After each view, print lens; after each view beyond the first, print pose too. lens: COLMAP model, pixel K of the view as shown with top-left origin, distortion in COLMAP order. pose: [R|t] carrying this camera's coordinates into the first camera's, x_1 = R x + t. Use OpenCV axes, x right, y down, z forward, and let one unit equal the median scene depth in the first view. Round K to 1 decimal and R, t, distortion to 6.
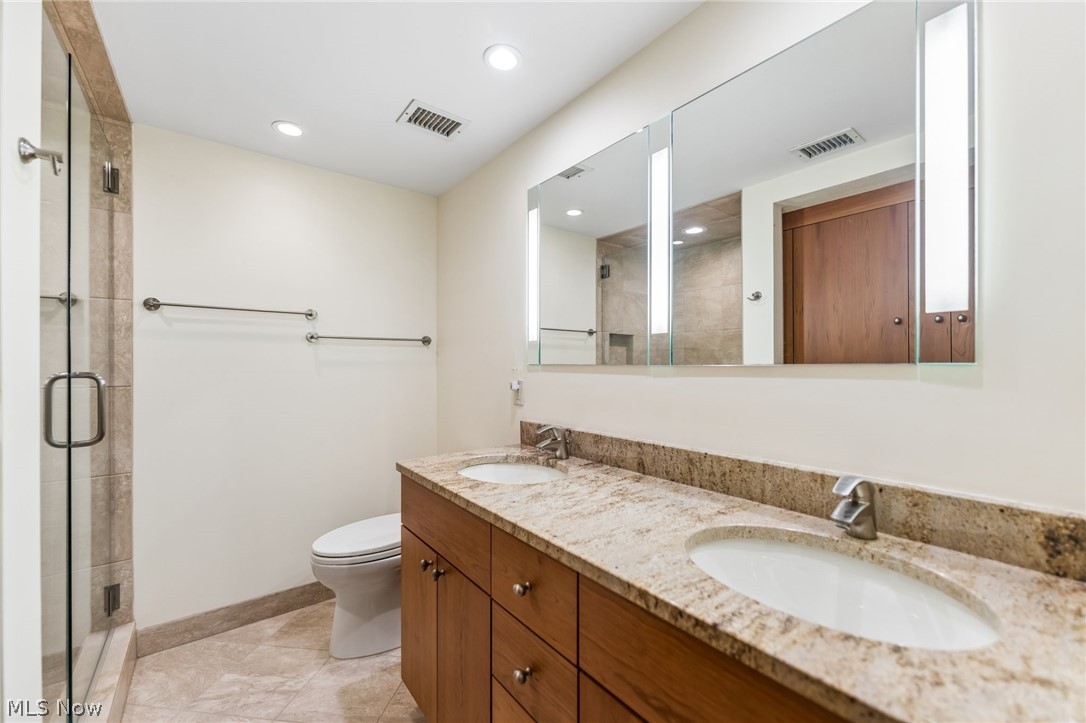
lens RADIAL K [[434.4, 0, 540.8], [0, 434.4, 363.7], [0, 0, 1]] dist [0.001228, -0.000053]
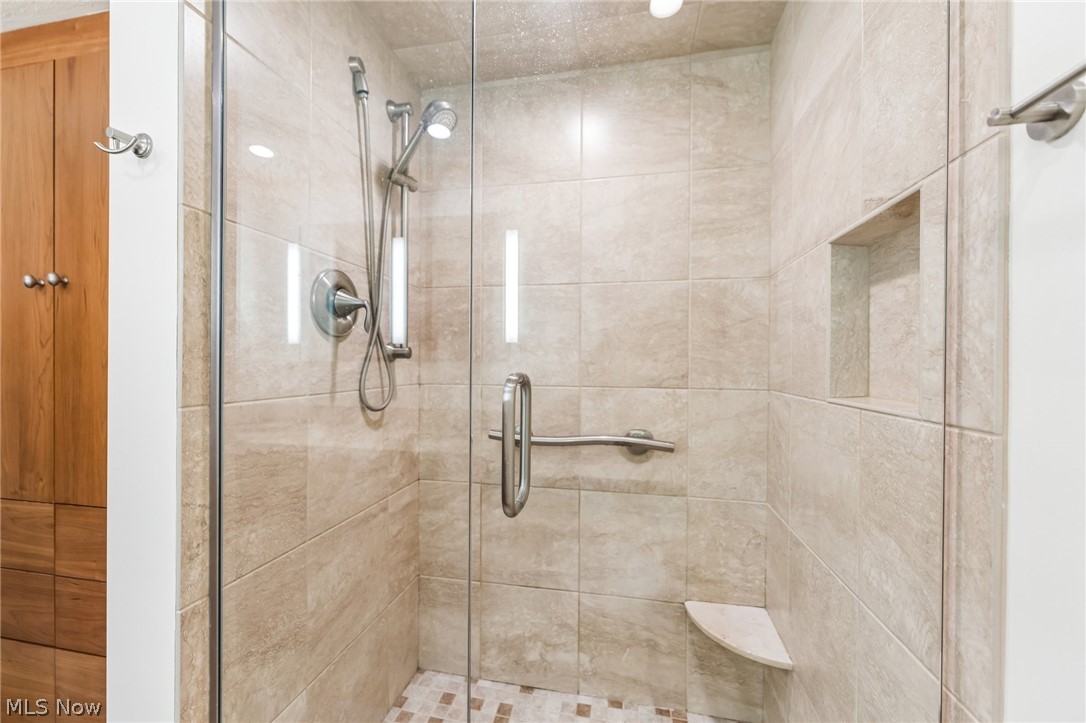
lens RADIAL K [[434.4, 0, 540.8], [0, 434.4, 363.7], [0, 0, 1]] dist [0.001228, -0.000053]
pose [[-0.757973, 0.001517, -0.652285, -0.625556], [-0.000338, 0.999996, 0.002718, 0.006388], [0.652286, 0.002281, -0.757969, 1.202022]]
